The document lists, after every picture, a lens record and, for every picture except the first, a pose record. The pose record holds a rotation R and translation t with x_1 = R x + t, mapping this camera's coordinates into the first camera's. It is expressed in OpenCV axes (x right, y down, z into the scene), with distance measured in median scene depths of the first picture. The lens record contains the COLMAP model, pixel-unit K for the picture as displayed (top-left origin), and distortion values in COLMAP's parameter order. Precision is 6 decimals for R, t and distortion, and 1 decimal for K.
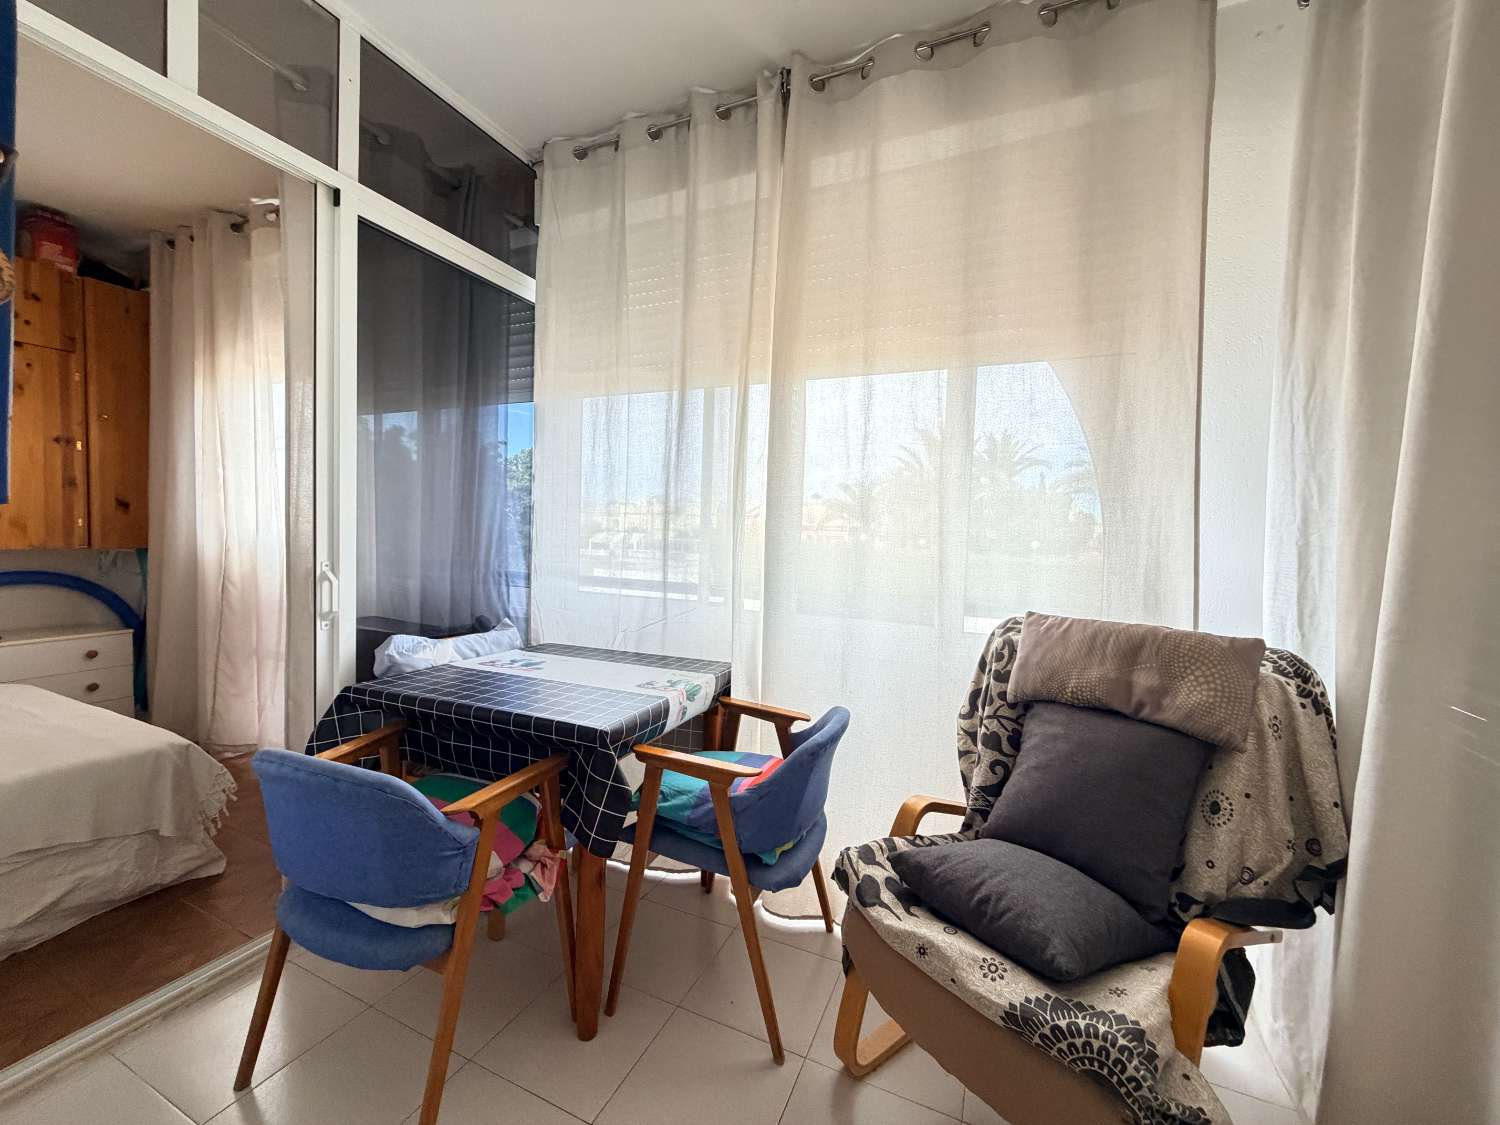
lens RADIAL K [[593.7, 0, 739.7], [0, 593.7, 562.4], [0, 0, 1]] dist [0.003491, -0.000595]
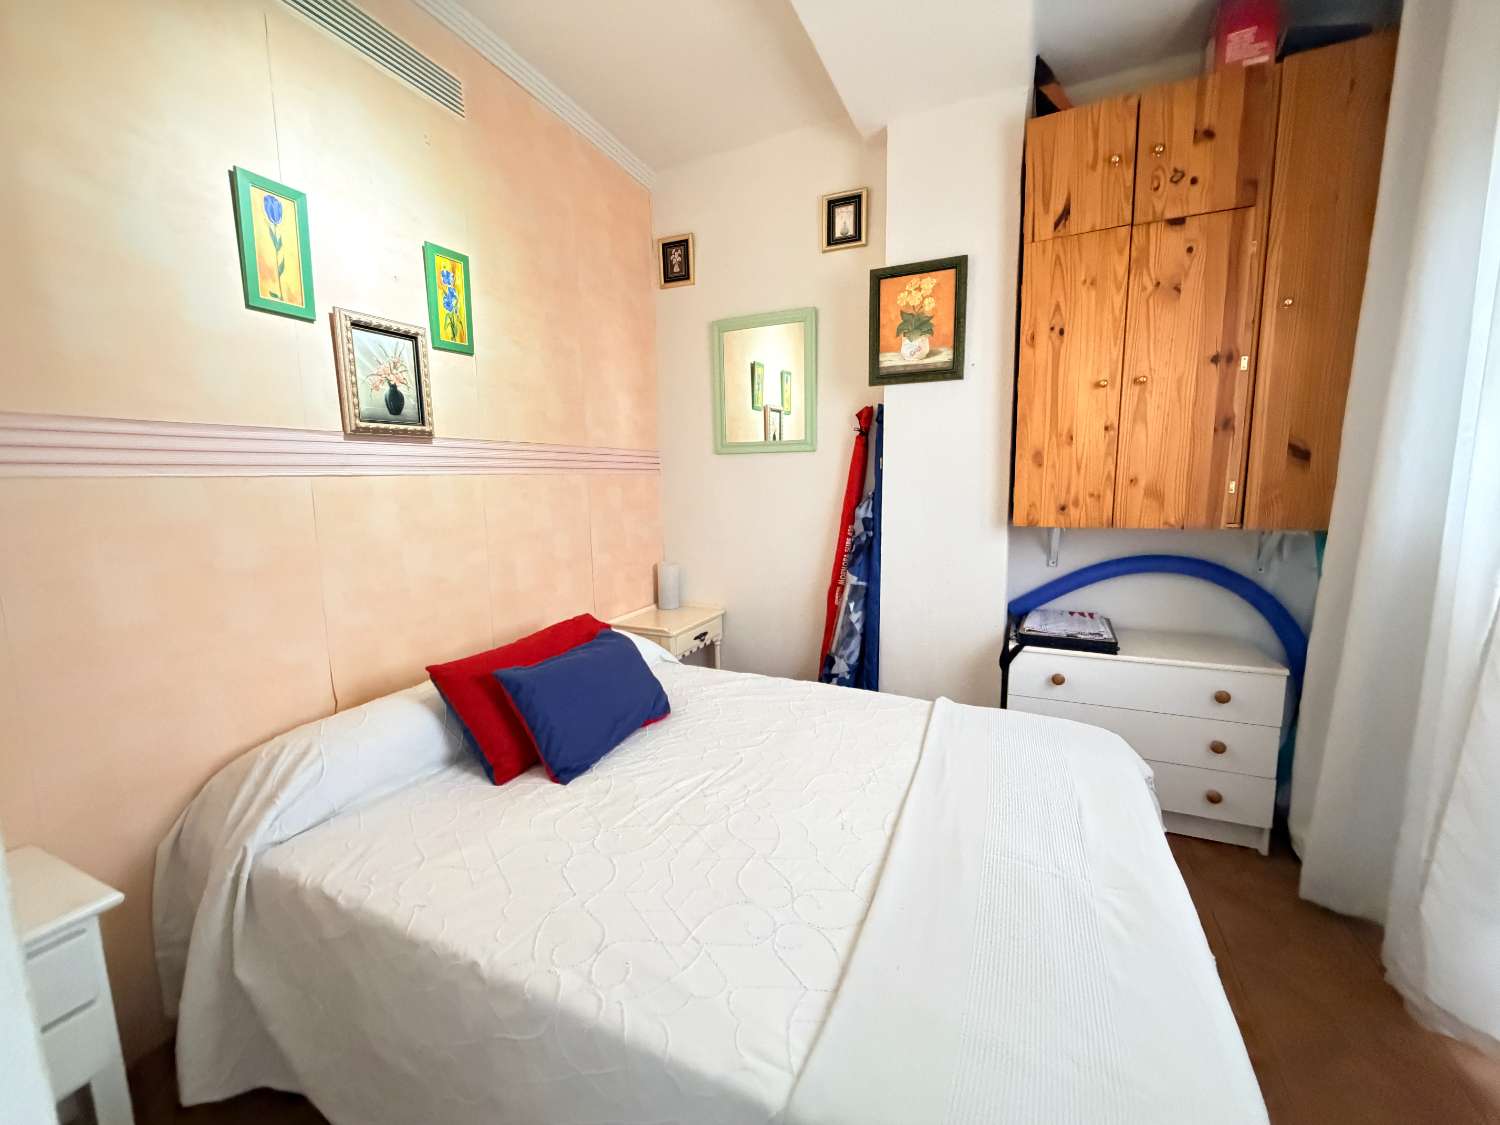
lens RADIAL K [[593.7, 0, 747.6], [0, 593.7, 551.9], [0, 0, 1]] dist [0.003491, -0.000595]
pose [[0.006461, 0.094486, -0.995505, -0.481074], [-0.035880, 0.994907, 0.094196, -0.040514], [0.999335, 0.035110, 0.009819, 0.488285]]
